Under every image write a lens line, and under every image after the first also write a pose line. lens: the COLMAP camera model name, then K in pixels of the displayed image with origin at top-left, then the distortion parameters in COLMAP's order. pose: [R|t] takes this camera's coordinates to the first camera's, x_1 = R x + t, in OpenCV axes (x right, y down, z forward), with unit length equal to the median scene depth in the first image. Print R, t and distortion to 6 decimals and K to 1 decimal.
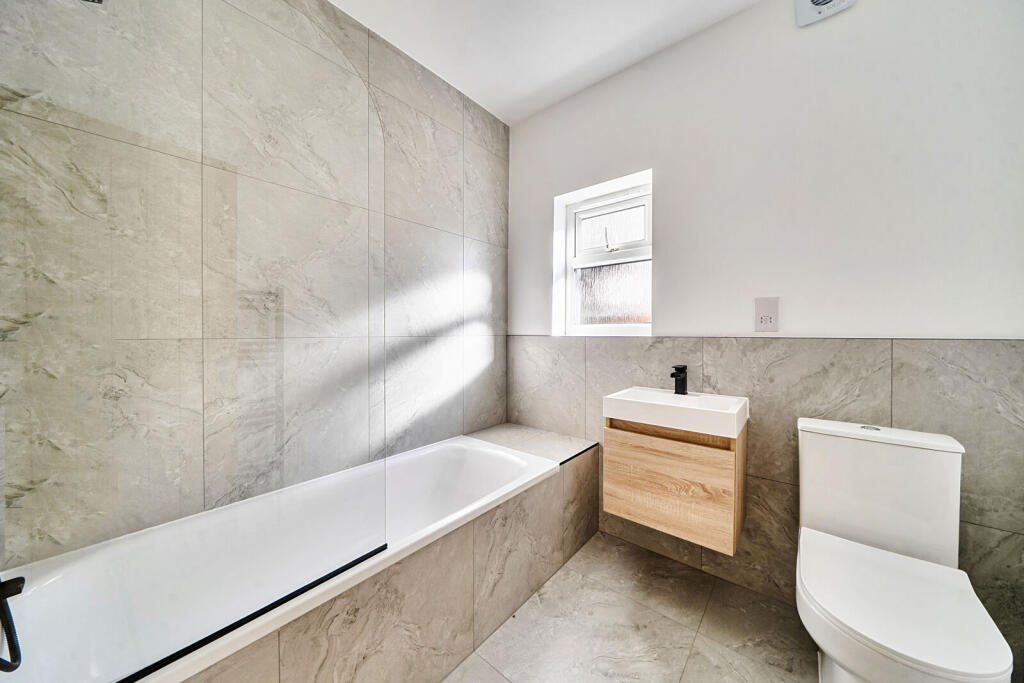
lens RADIAL K [[347.7, 0, 512.0], [0, 347.7, 341.5], [0, 0, 1]] dist [-0.008508, 0.000248]
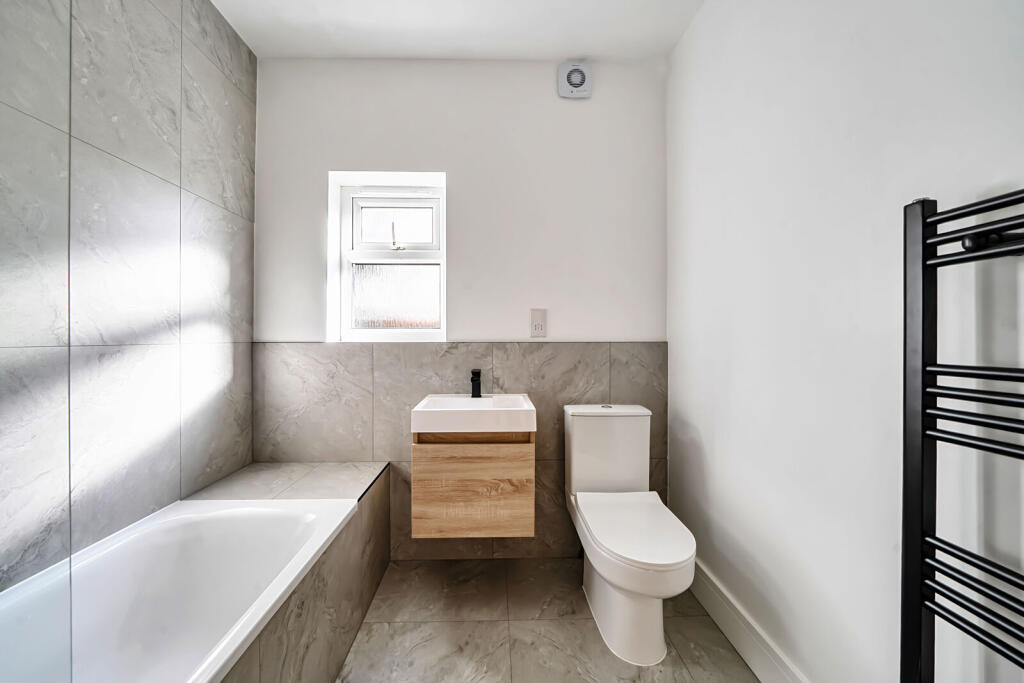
lens RADIAL K [[347.7, 0, 512.0], [0, 347.7, 341.5], [0, 0, 1]] dist [-0.008508, 0.000248]
pose [[0.746238, -0.008015, 0.665630, -0.125138], [0.018080, 0.999803, -0.008230, -0.004765], [-0.665433, 0.018176, 0.746236, 0.146940]]
